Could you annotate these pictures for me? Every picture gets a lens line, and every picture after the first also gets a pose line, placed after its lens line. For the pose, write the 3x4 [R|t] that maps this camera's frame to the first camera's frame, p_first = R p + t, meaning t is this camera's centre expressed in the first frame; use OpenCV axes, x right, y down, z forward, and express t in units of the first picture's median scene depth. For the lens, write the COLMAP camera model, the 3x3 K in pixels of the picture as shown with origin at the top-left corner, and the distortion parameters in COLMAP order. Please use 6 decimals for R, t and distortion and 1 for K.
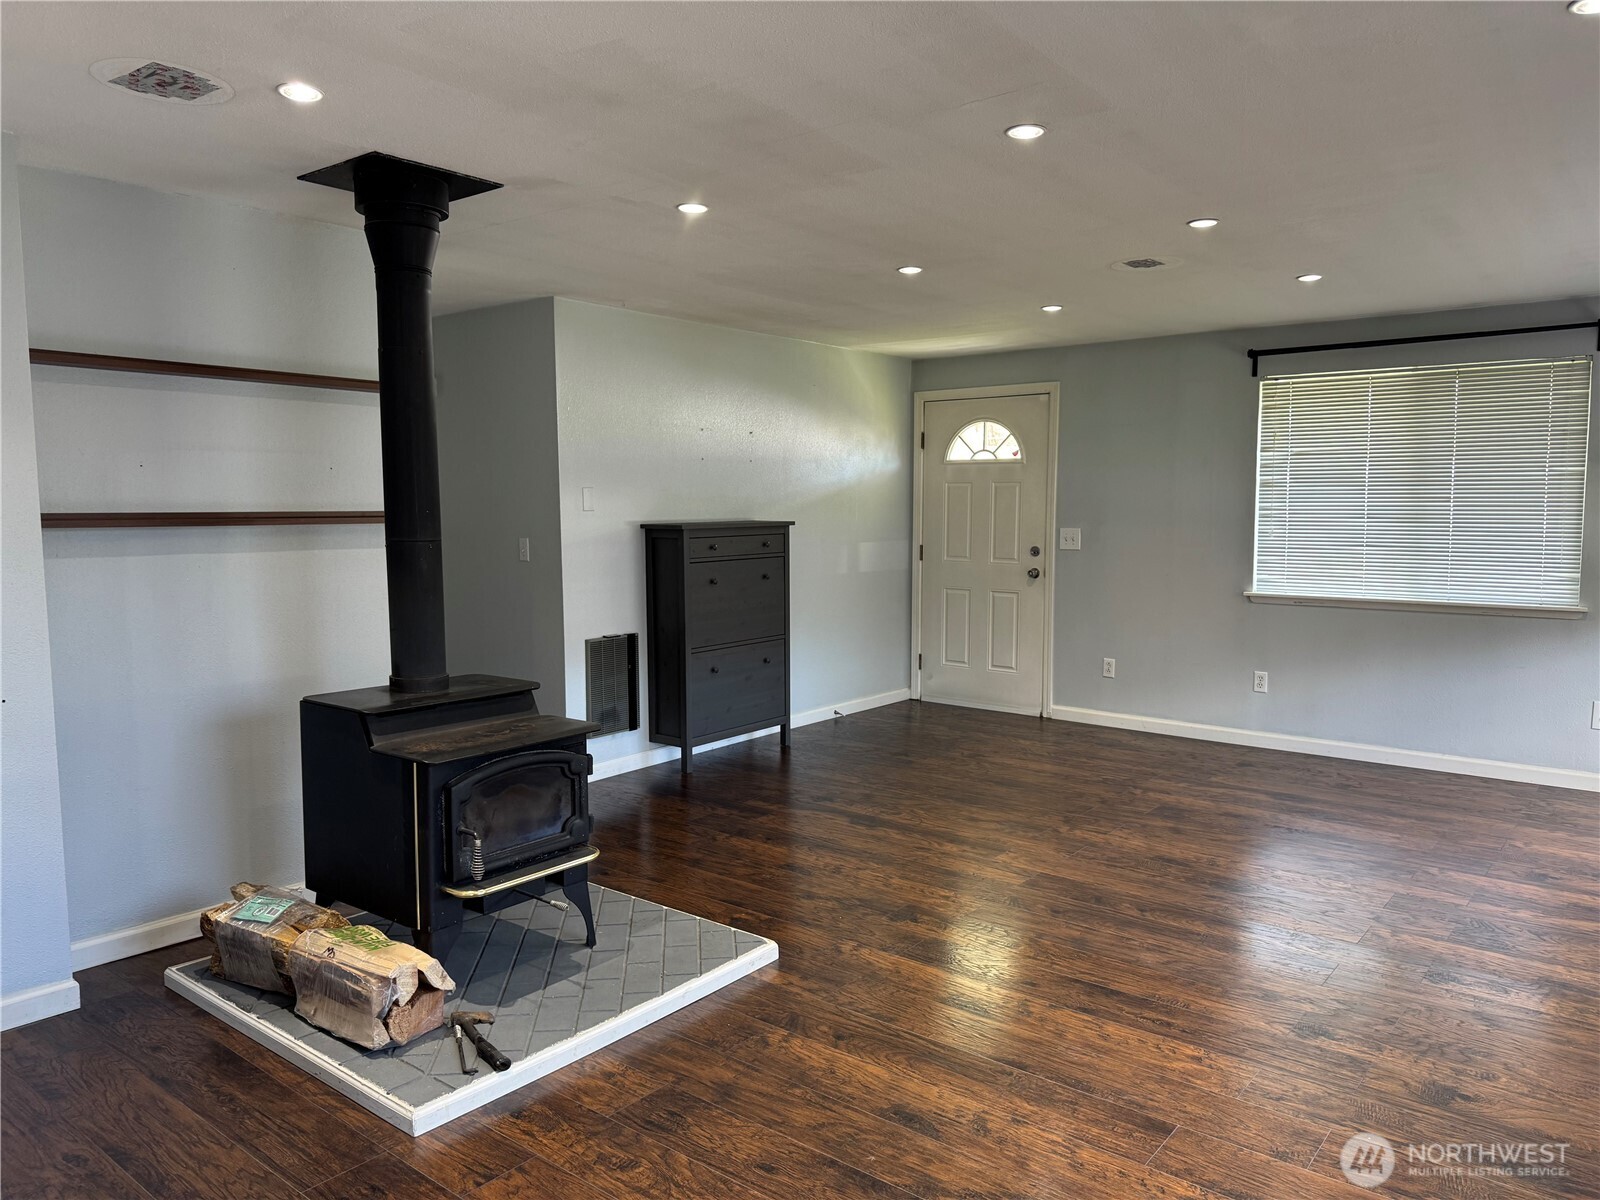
lens RADIAL K [[1122.4, 0, 816.6], [0, 1122.4, 596.0], [0, 0, 1]] dist [0.107285, -0.110883]
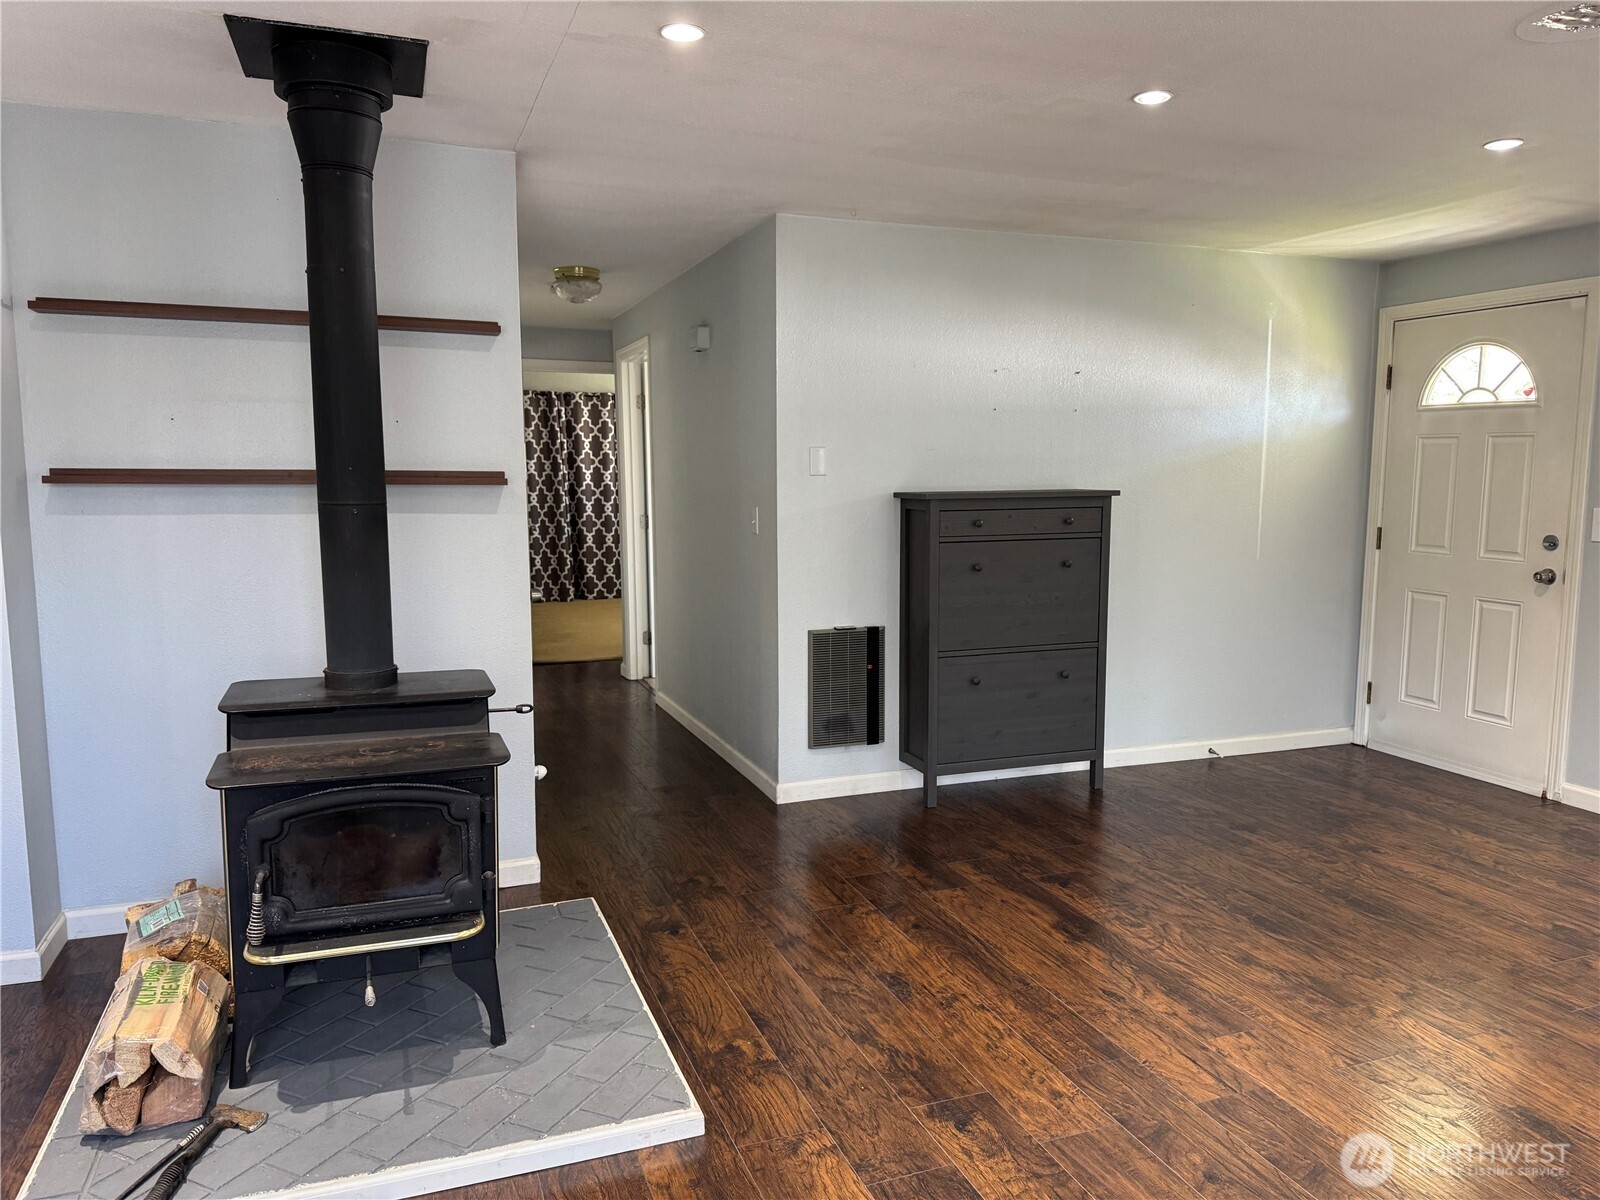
lens RADIAL K [[1134.7, 0, 792.3], [0, 1134.7, 599.9], [0, 0, 1]] dist [0.087411, -0.120753]
pose [[0.855722, 0.063797, -0.513488, 0.192765], [-0.048428, 0.997889, 0.043276, -0.017426], [0.515165, -0.012165, 0.857005, 0.248841]]
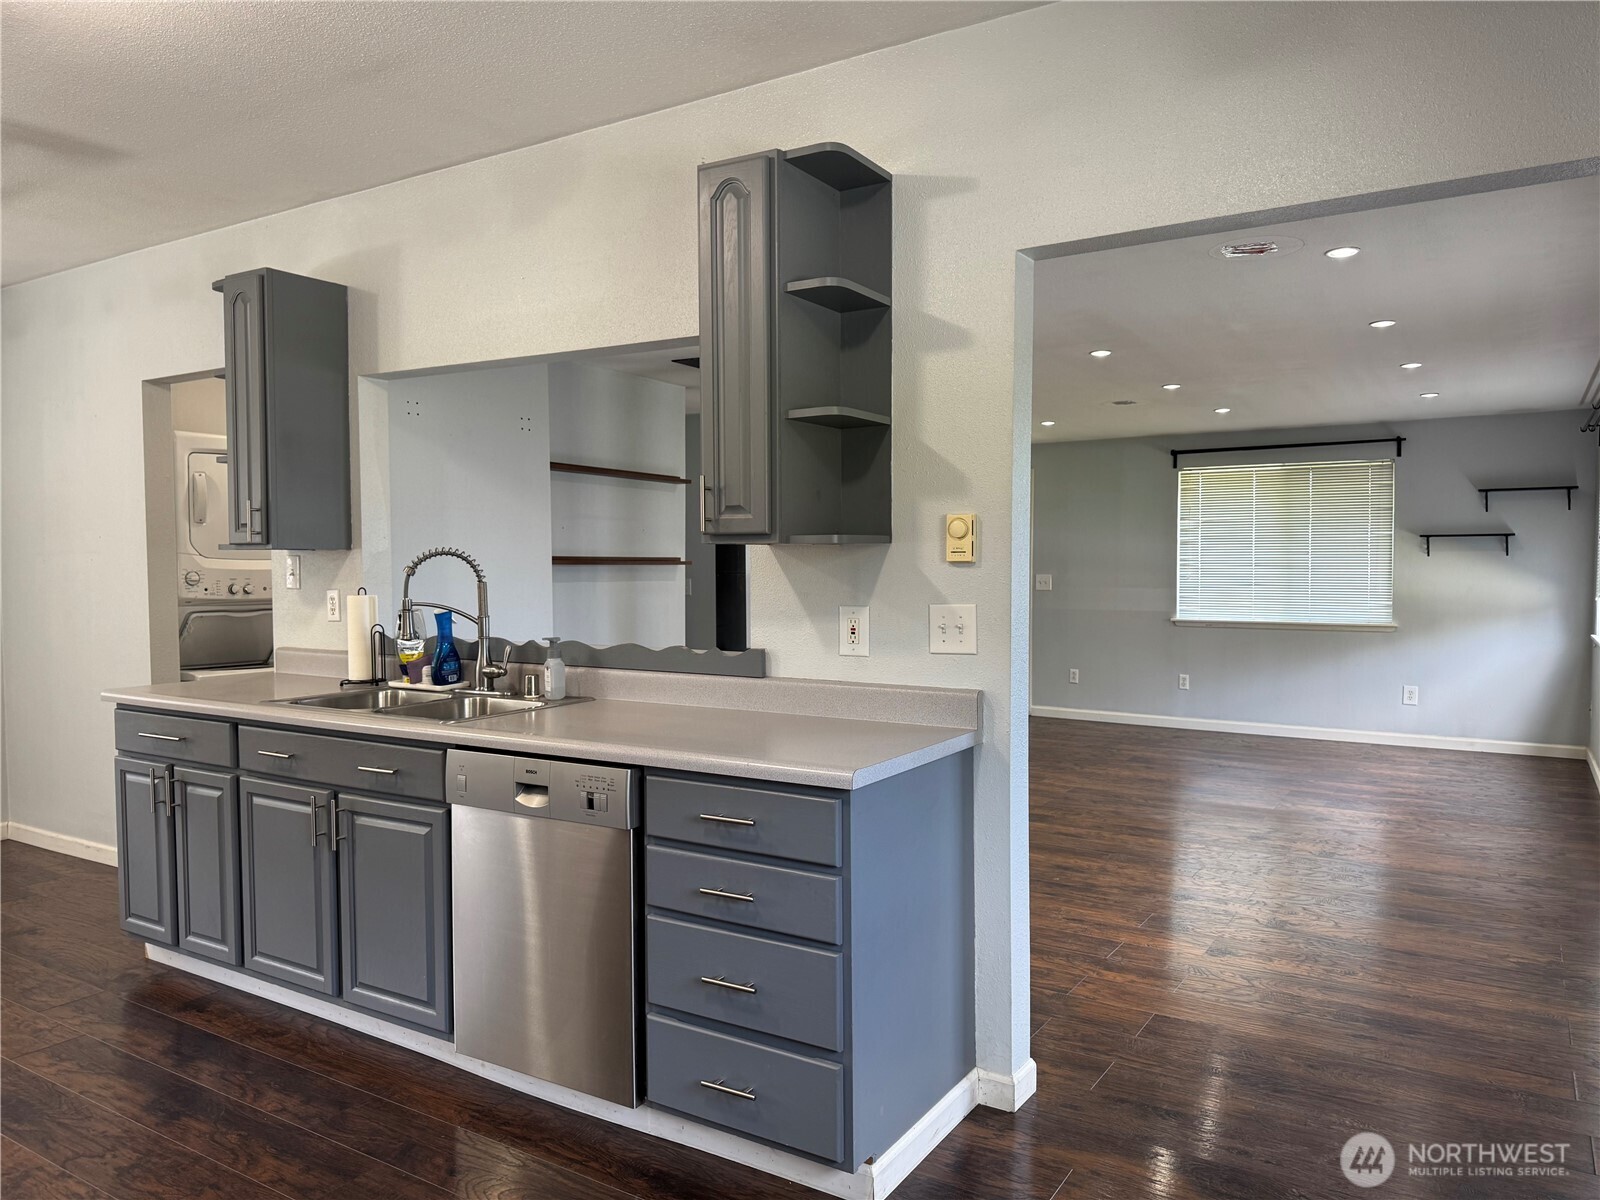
lens RADIAL K [[1116.4, 0, 800.0], [0, 1116.4, 600.0], [0, 0, 1]] dist [0.131989, -0.204875]
pose [[0.994786, -0.002814, 0.101943, -0.240777], [0.008055, 0.998664, -0.051038, 0.044048], [-0.101663, 0.051593, 0.993480, -0.373345]]
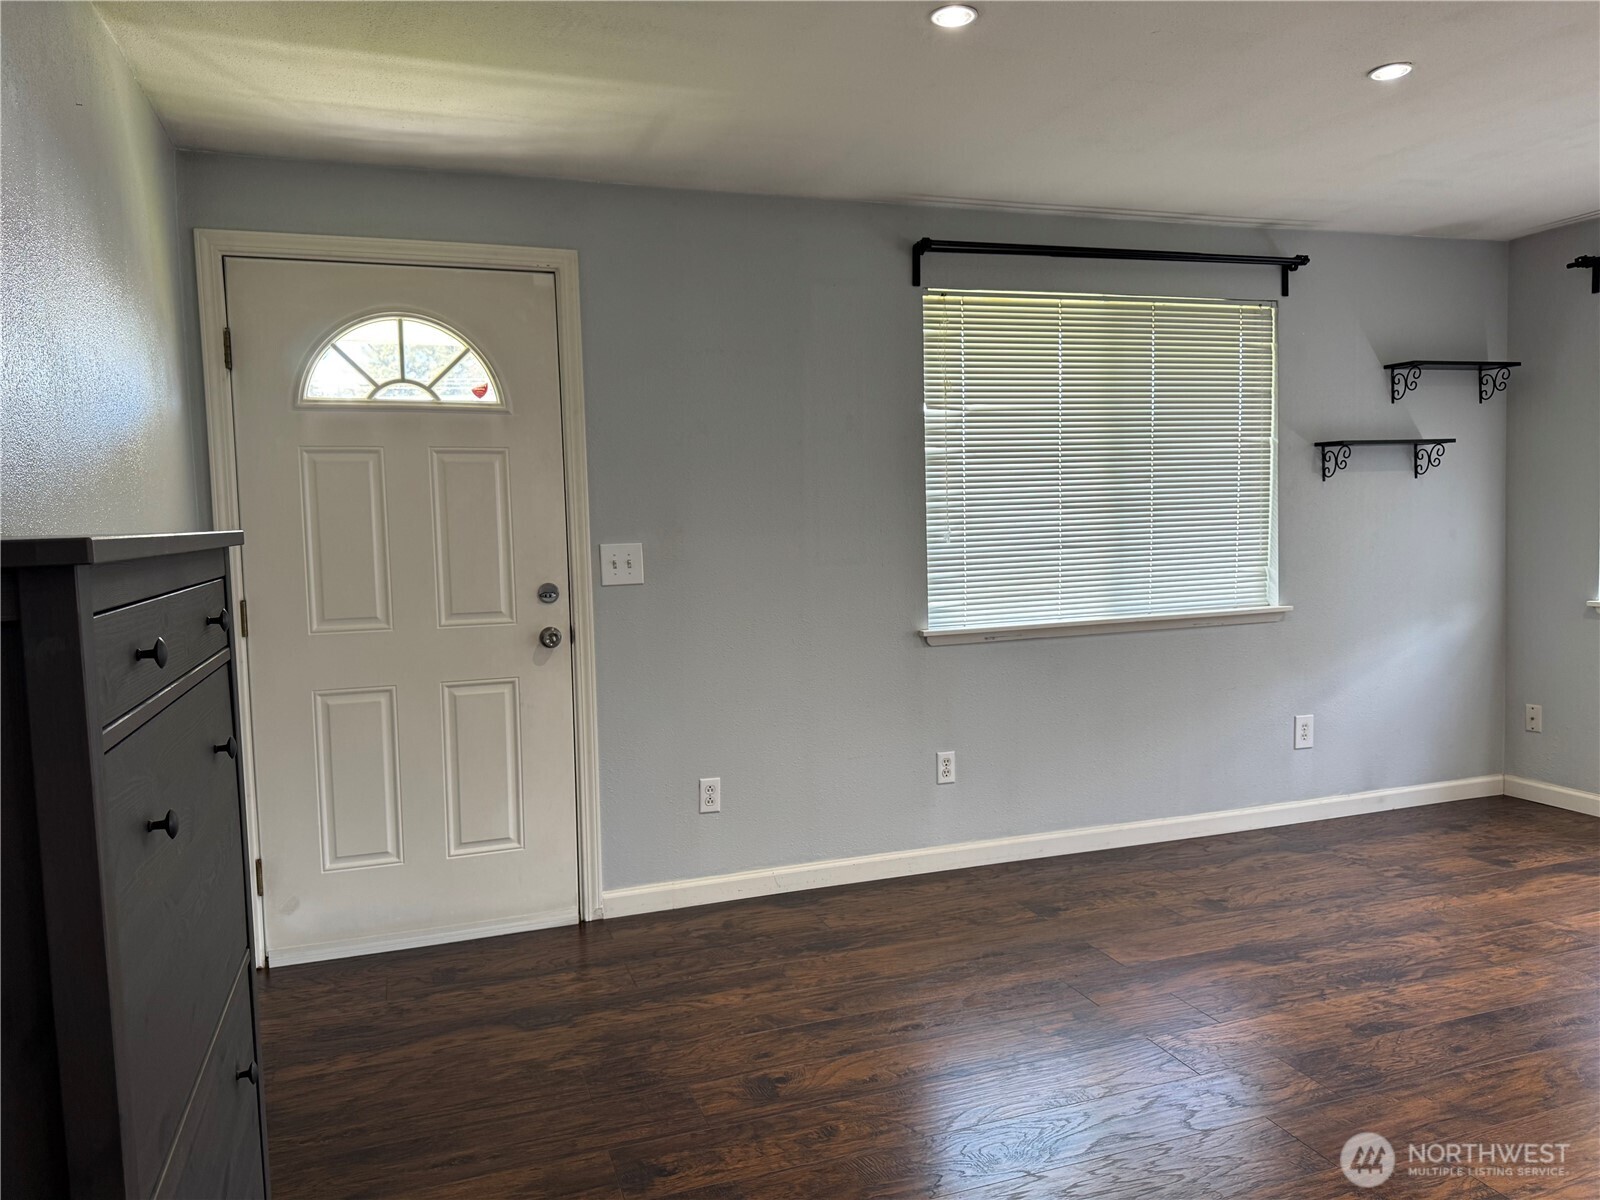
lens RADIAL K [[1122.4, 0, 816.6], [0, 1122.4, 596.0], [0, 0, 1]] dist [0.107285, -0.110883]
pose [[0.540126, -0.070052, 0.838664, -0.184570], [0.102586, 0.994579, 0.017007, -0.040979], [-0.835309, 0.076849, 0.544384, 0.748403]]
